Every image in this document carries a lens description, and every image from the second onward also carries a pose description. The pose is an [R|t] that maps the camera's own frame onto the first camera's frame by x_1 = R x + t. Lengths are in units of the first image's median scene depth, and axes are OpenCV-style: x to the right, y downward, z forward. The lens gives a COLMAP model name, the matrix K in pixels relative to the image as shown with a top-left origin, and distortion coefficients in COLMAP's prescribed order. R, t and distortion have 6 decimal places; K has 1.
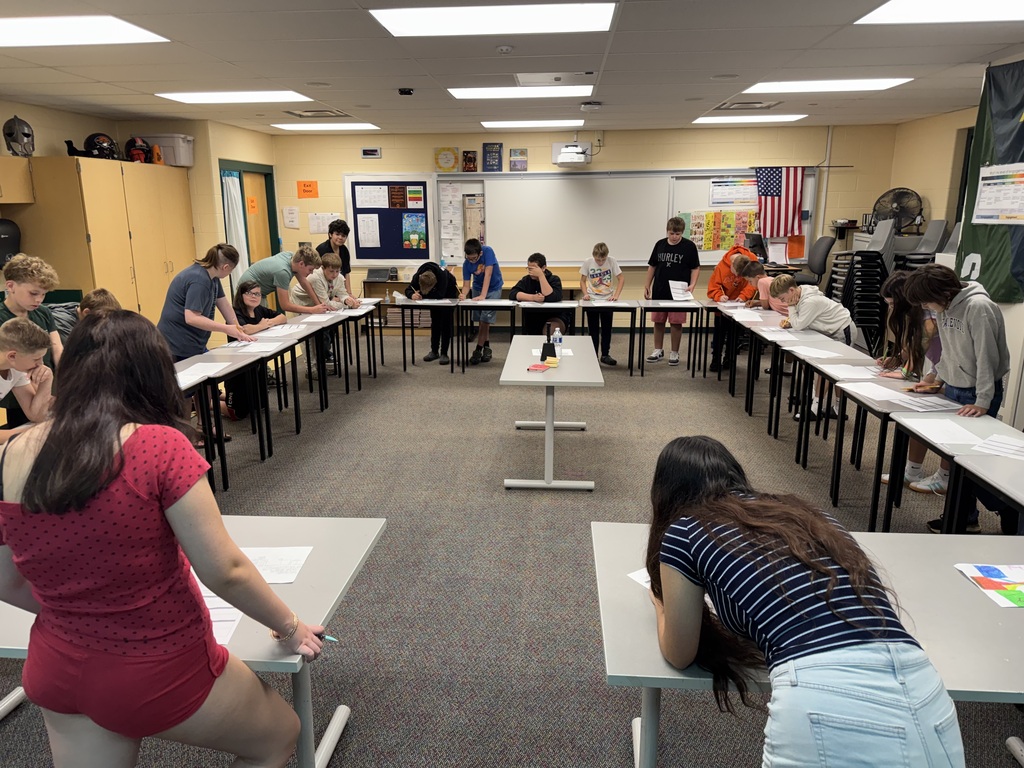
lens RADIAL K [[729.8, 0, 519.3], [0, 729.8, 379.9], [0, 0, 1]] dist [0.070207, -0.082537]
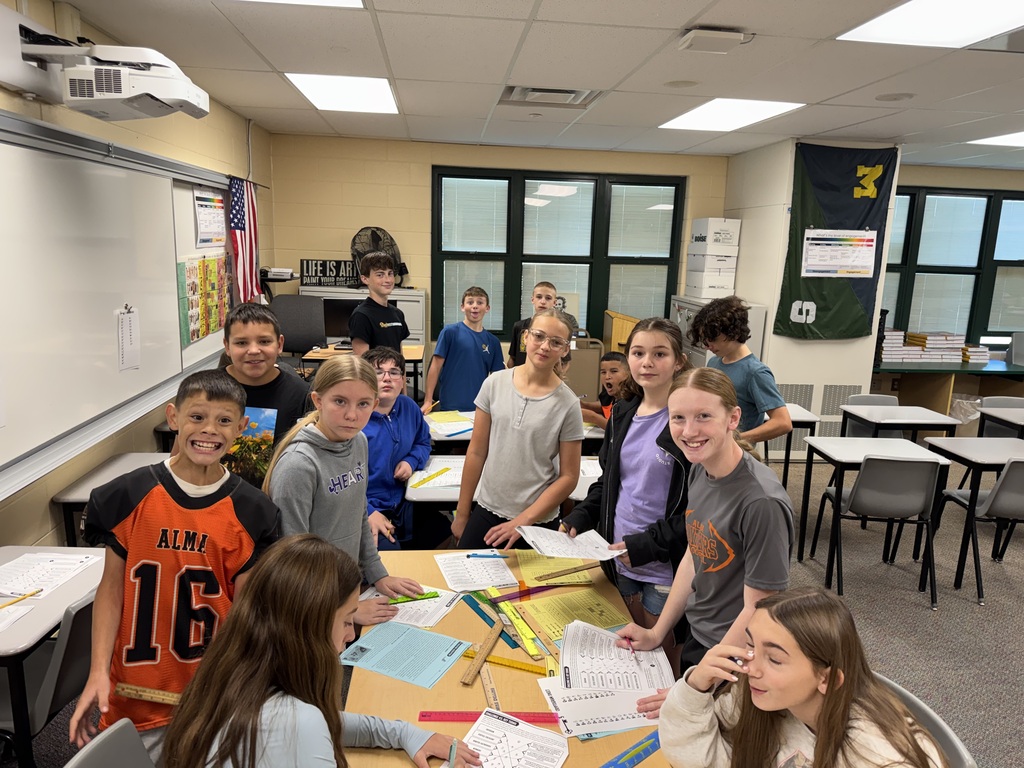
lens RADIAL K [[729.8, 0, 514.7], [0, 729.8, 393.1], [0, 0, 1]] dist [0.070207, -0.082537]
pose [[-0.172579, -0.194630, 0.965575, -0.252938], [0.201190, 0.952652, 0.227984, -0.213259], [-0.964230, 0.233610, -0.125250, 0.882147]]
